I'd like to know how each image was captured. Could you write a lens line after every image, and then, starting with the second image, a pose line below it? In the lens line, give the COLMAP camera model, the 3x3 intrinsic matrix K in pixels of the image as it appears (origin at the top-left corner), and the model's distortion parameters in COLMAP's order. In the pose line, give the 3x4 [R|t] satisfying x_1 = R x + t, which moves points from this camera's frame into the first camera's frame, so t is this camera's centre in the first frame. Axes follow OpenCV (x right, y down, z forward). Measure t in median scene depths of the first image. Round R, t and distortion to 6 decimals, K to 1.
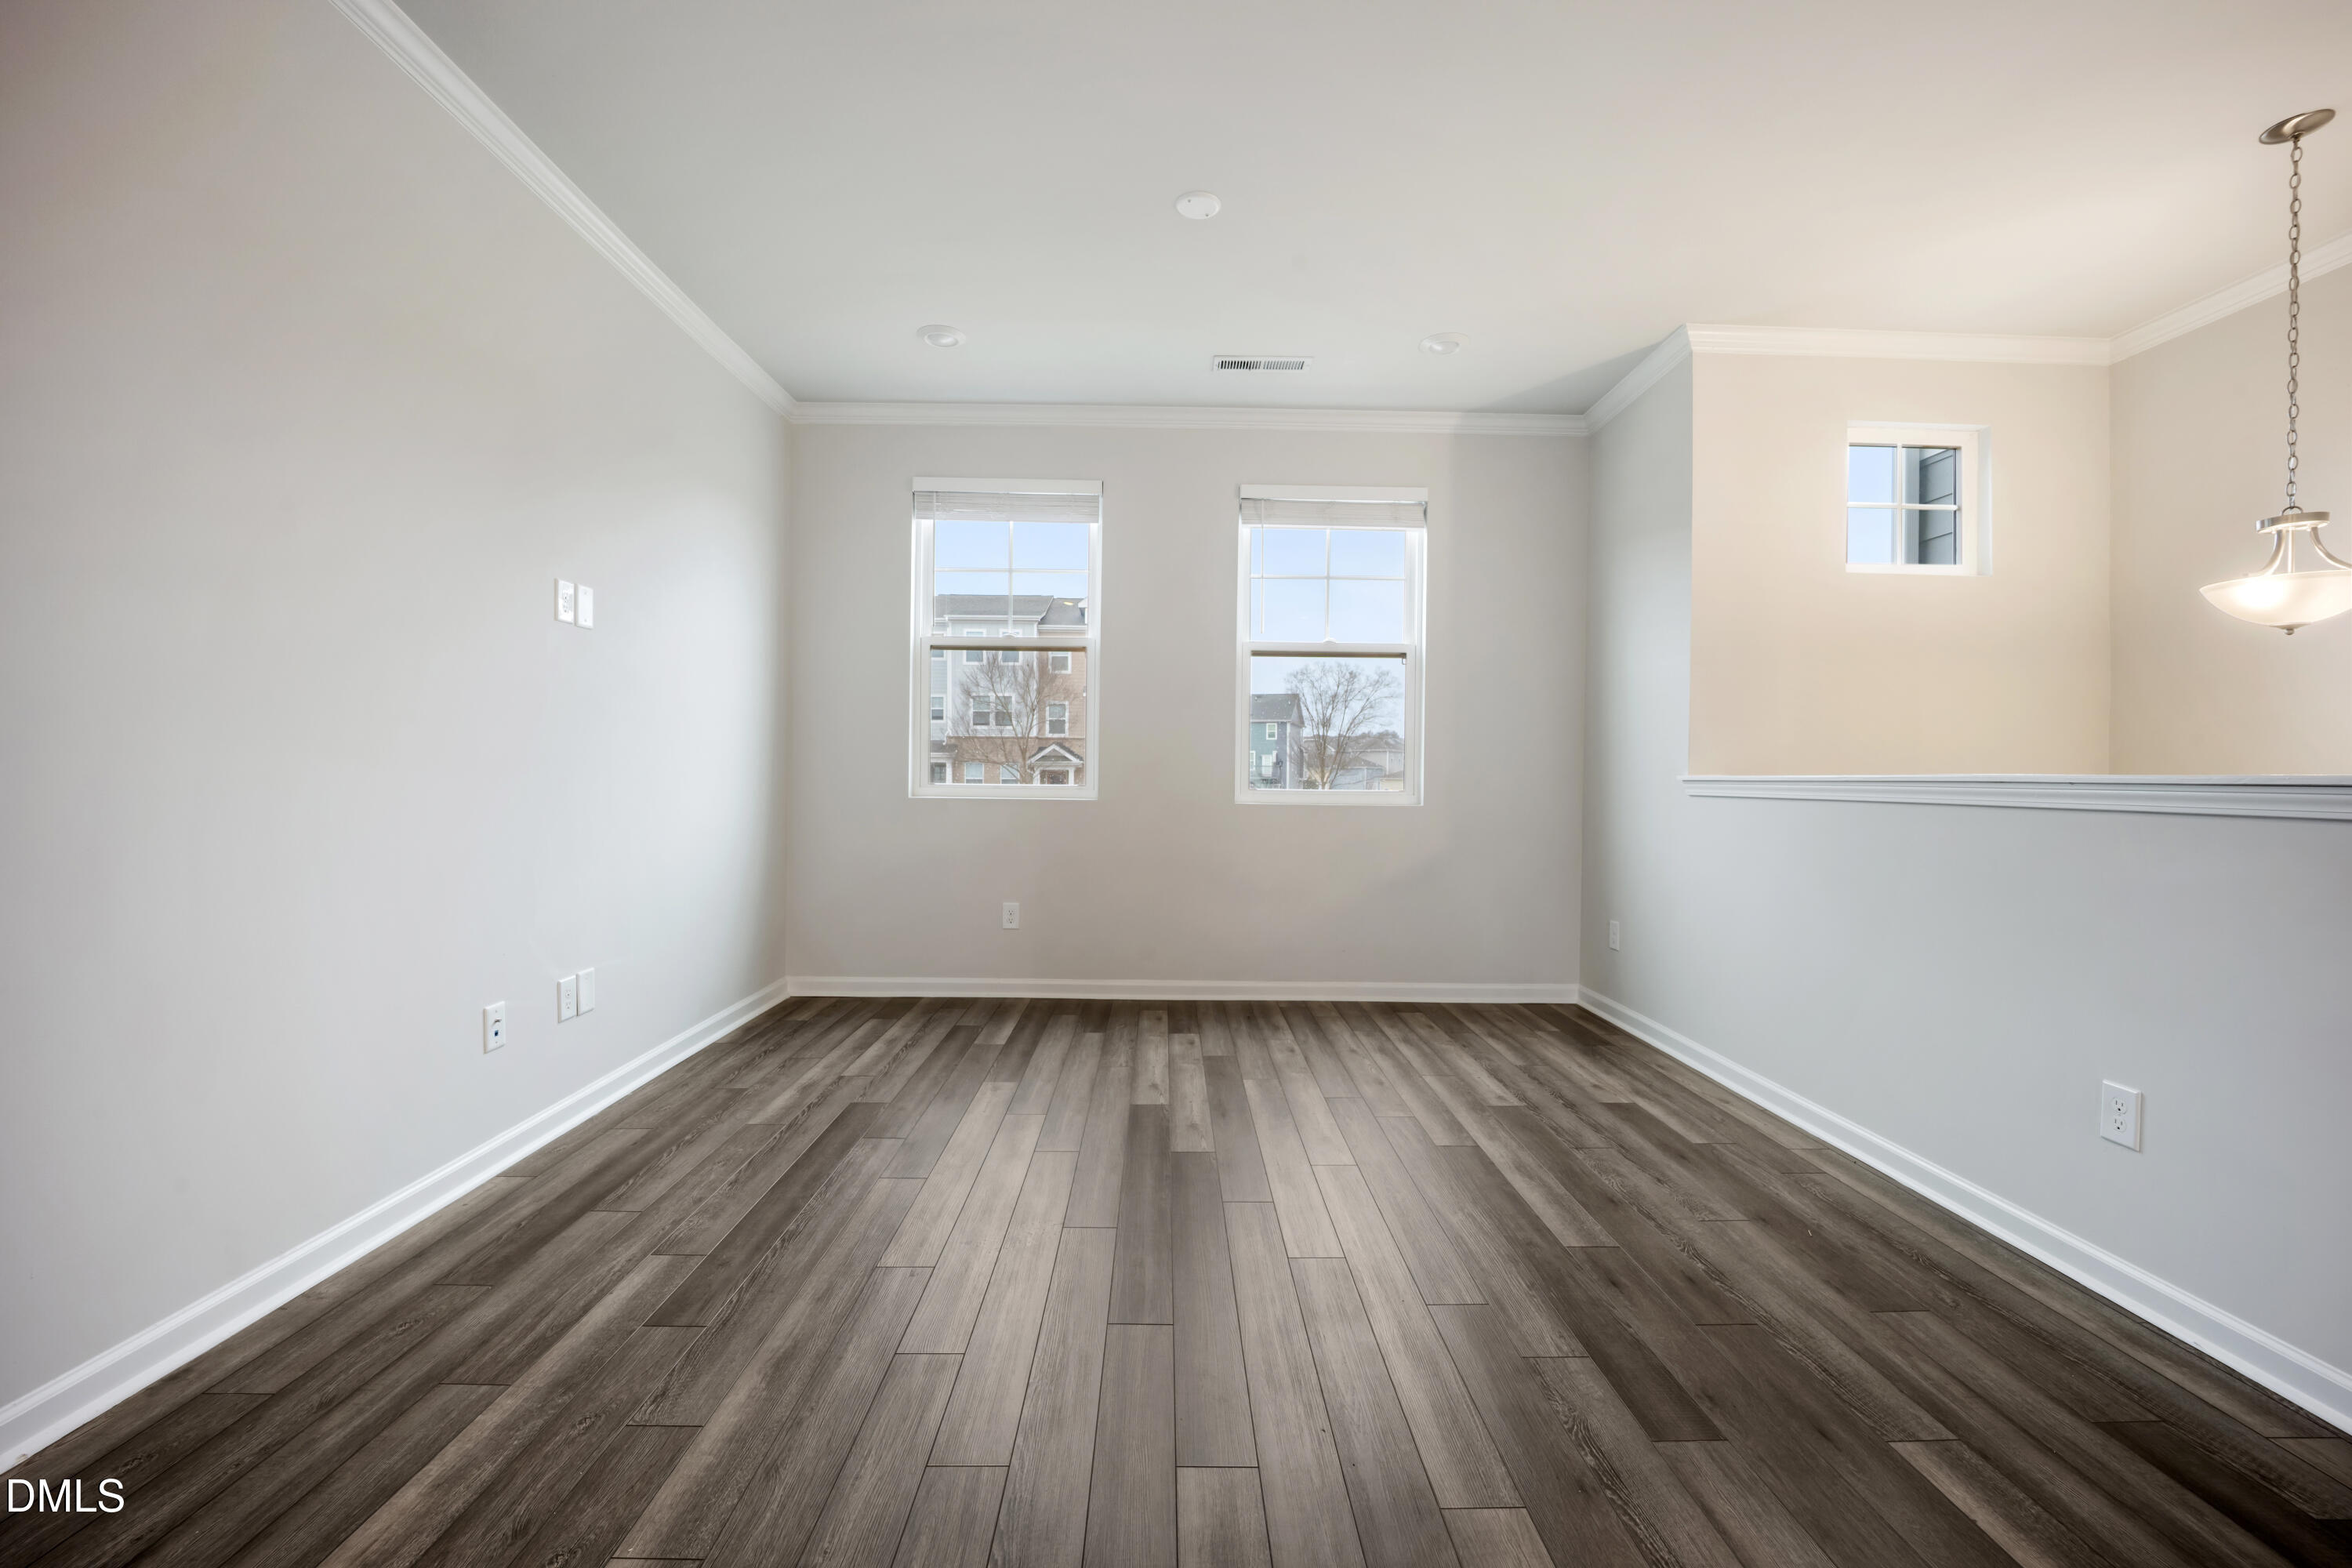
lens RADIAL K [[952.9, 0, 1173.0], [0, 952.9, 787.1], [0, 0, 1]] dist [-0.021155, 0.000029]
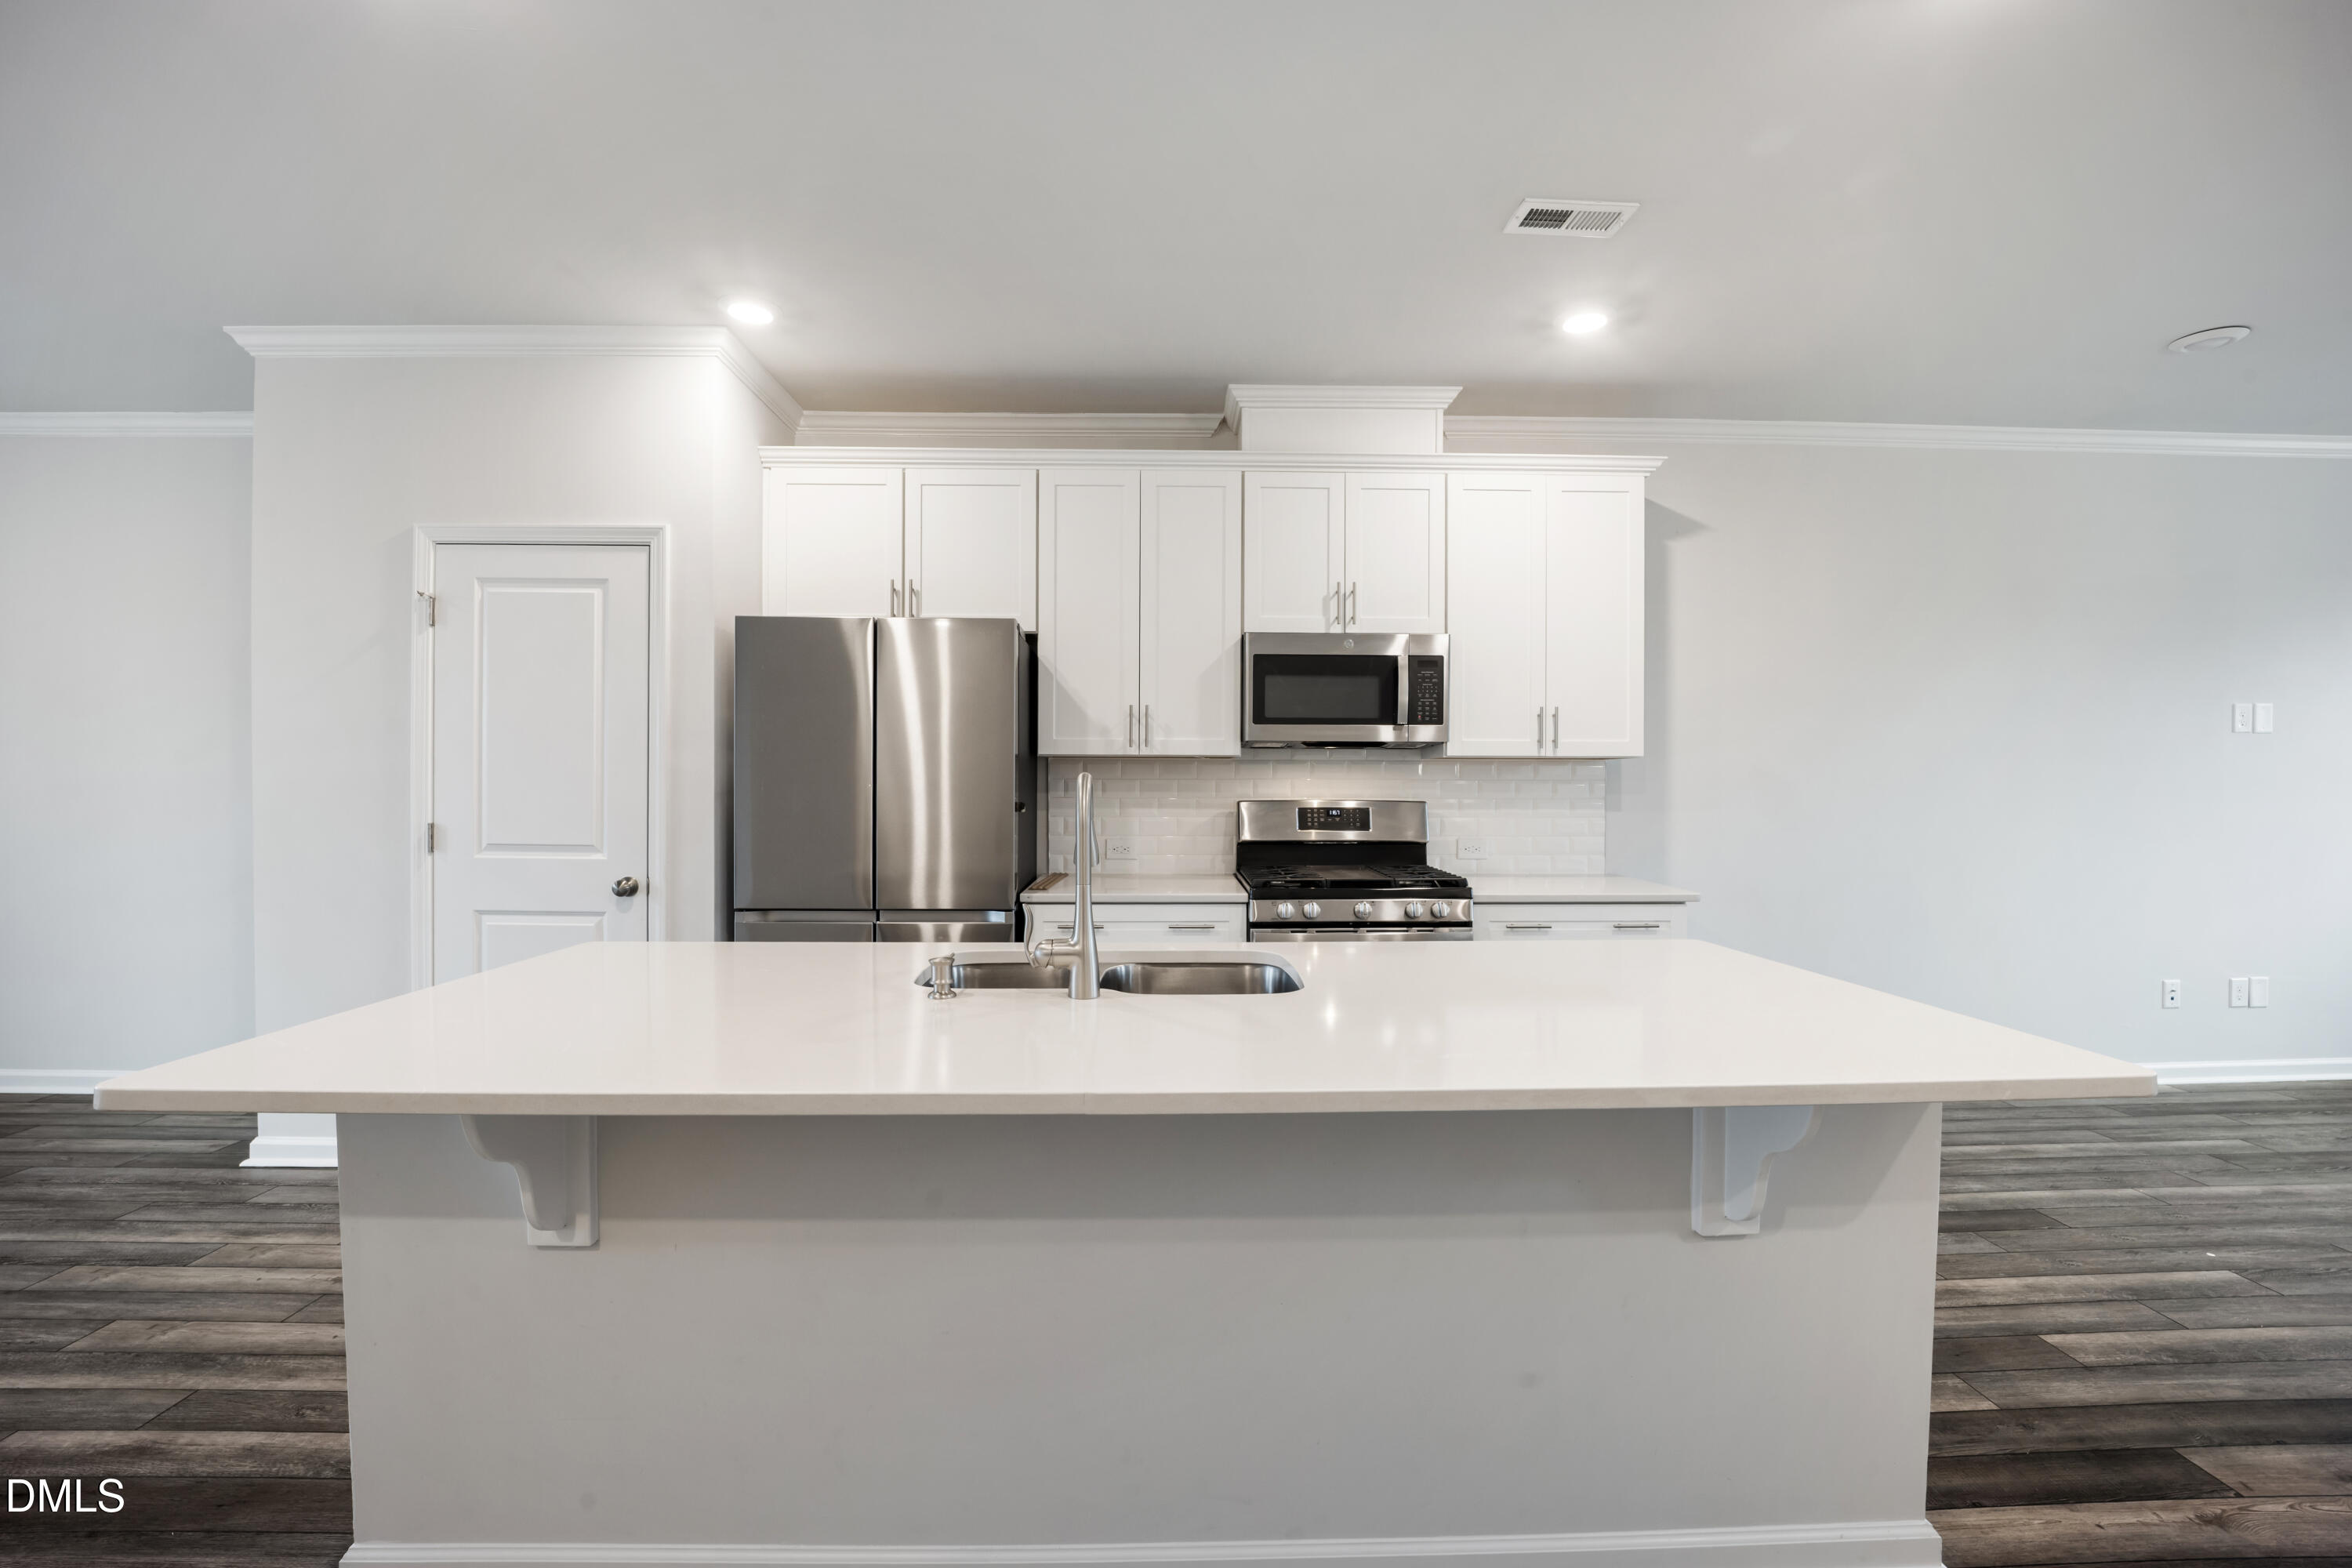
lens RADIAL K [[963.1, 0, 1172.7], [0, 963.1, 789.7], [0, 0, 1]] dist [-0.022705, 0.000441]
pose [[0.010523, 0.003593, -0.999938, 0.615150], [-0.016636, 0.999856, 0.003418, -0.050740], [0.999806, 0.016599, 0.010581, -0.519340]]
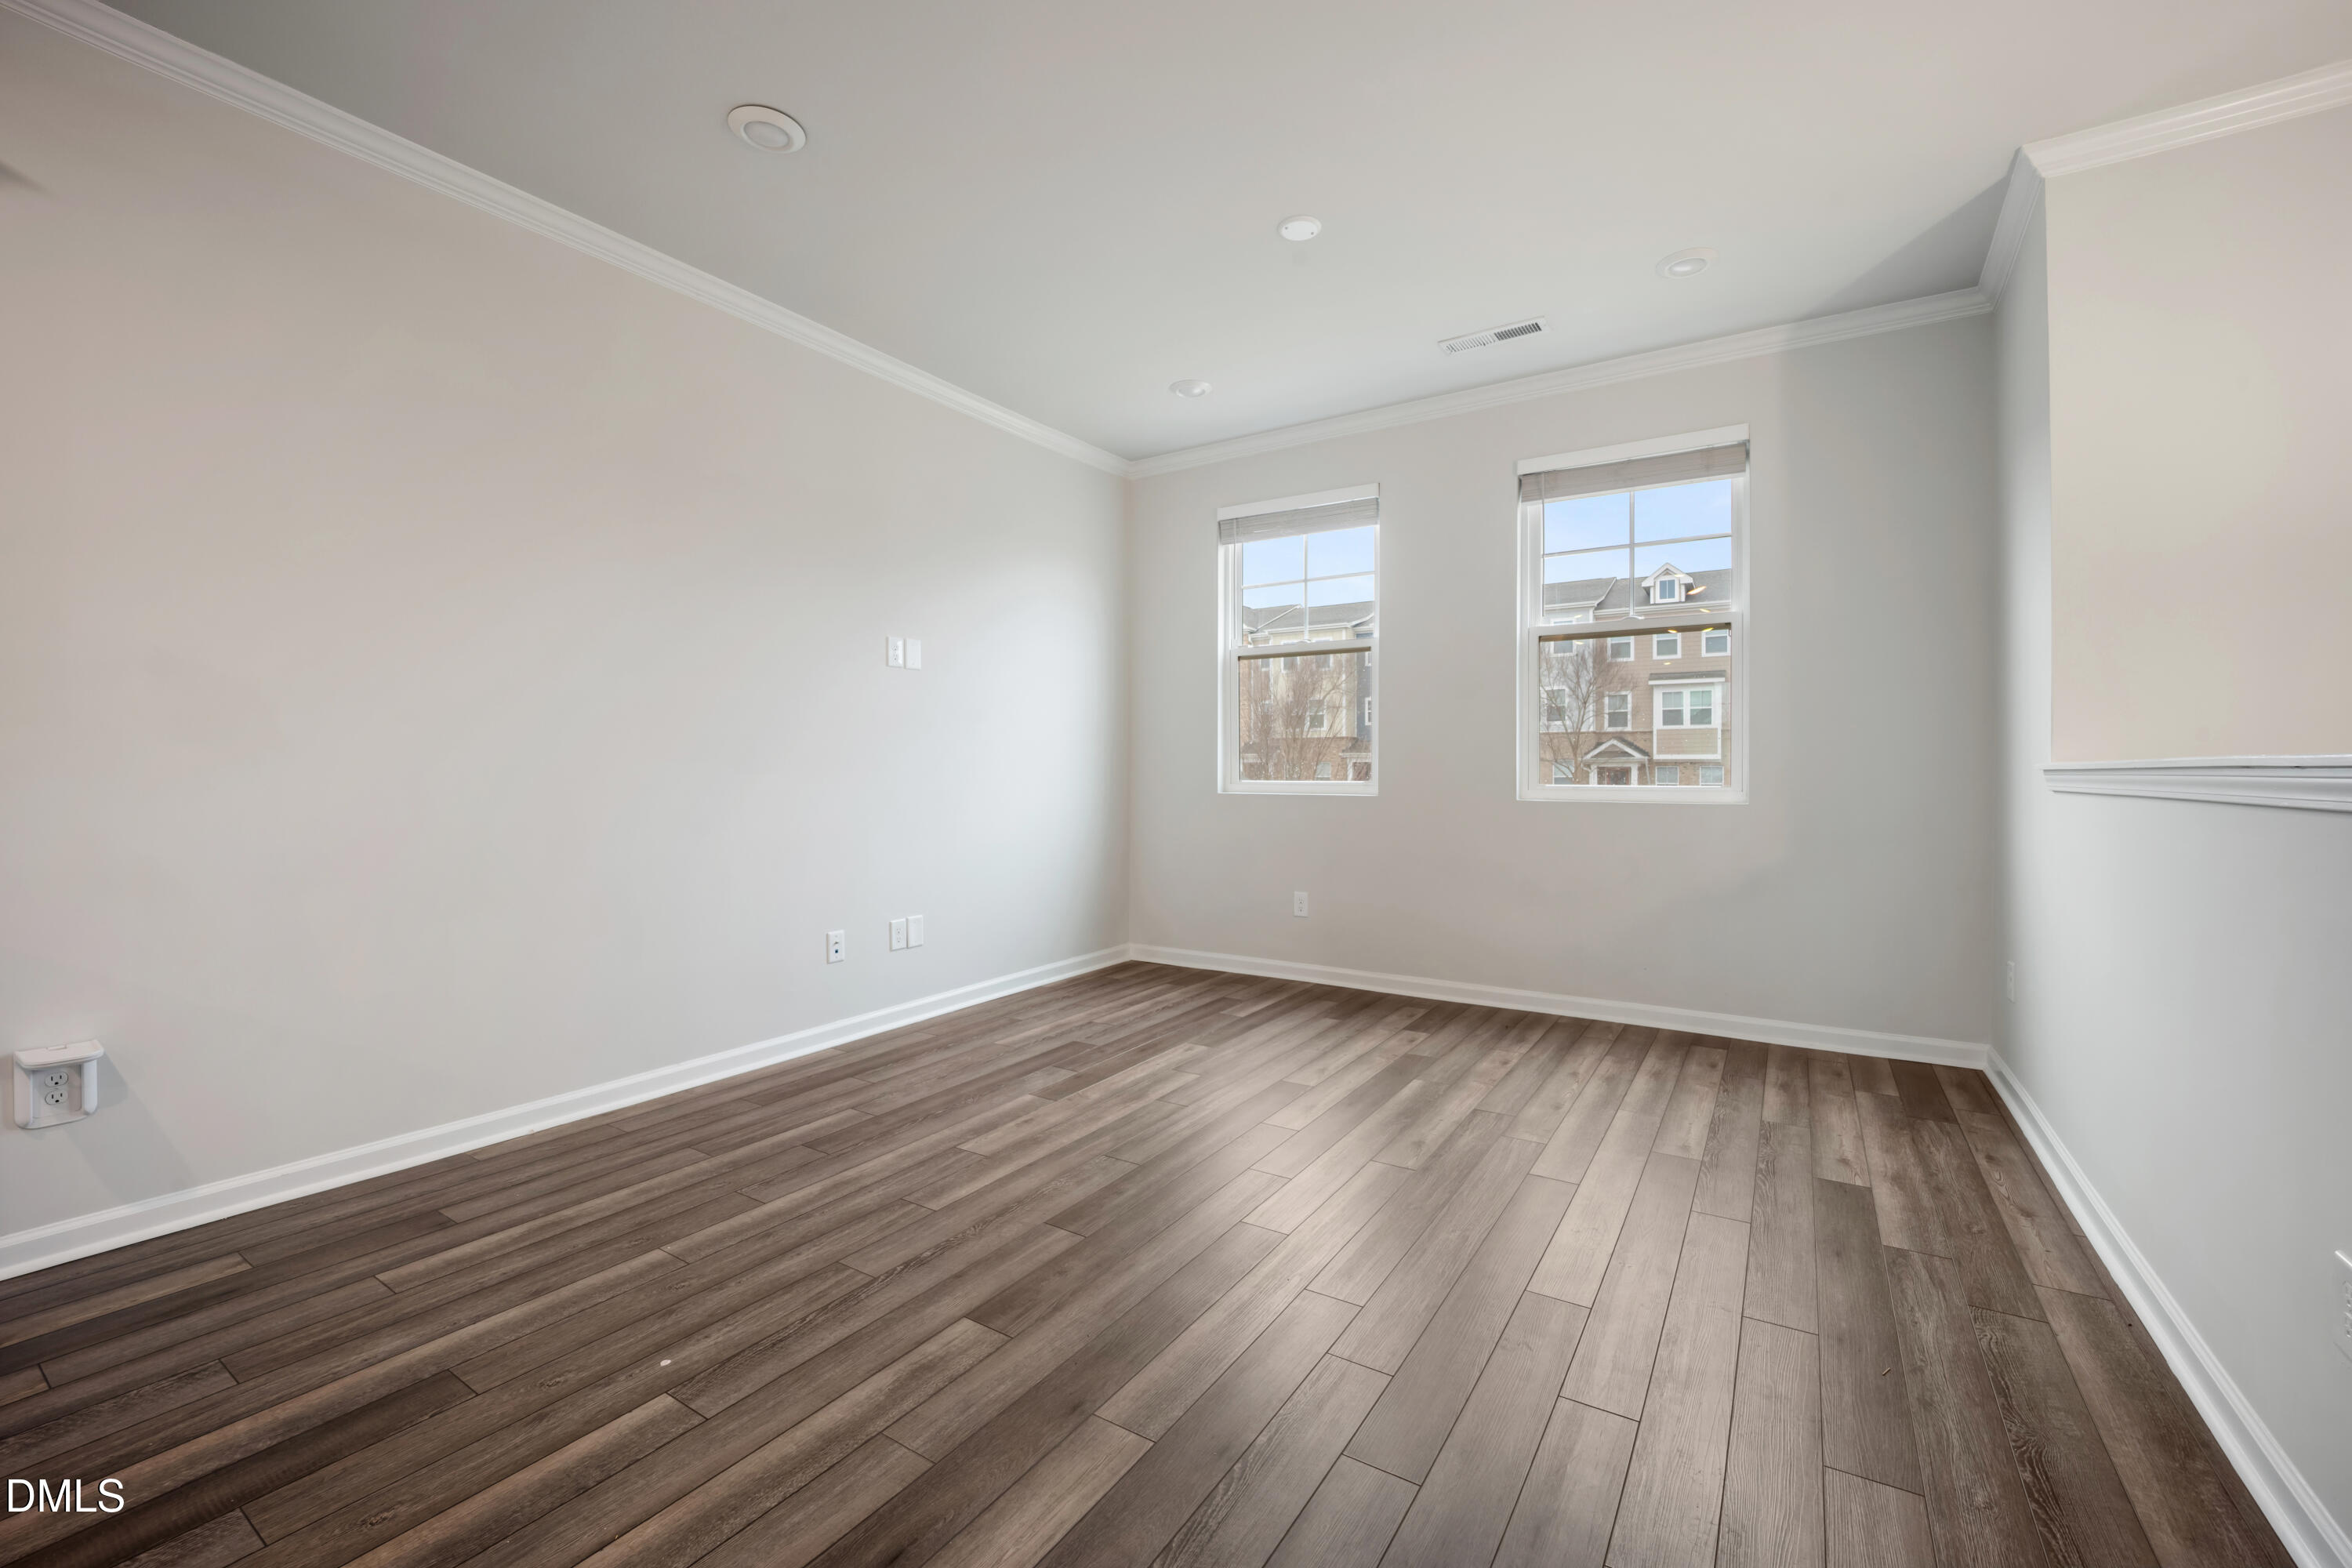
lens RADIAL K [[955.0, 0, 1174.2], [0, 955.0, 778.7], [0, 0, 1]] dist [-0.021228, -0.000361]
pose [[0.832558, -0.006655, -0.553898, 0.389414], [0.002338, 0.999961, -0.008500, 0.004348], [0.553933, 0.005781, 0.832541, 0.038689]]
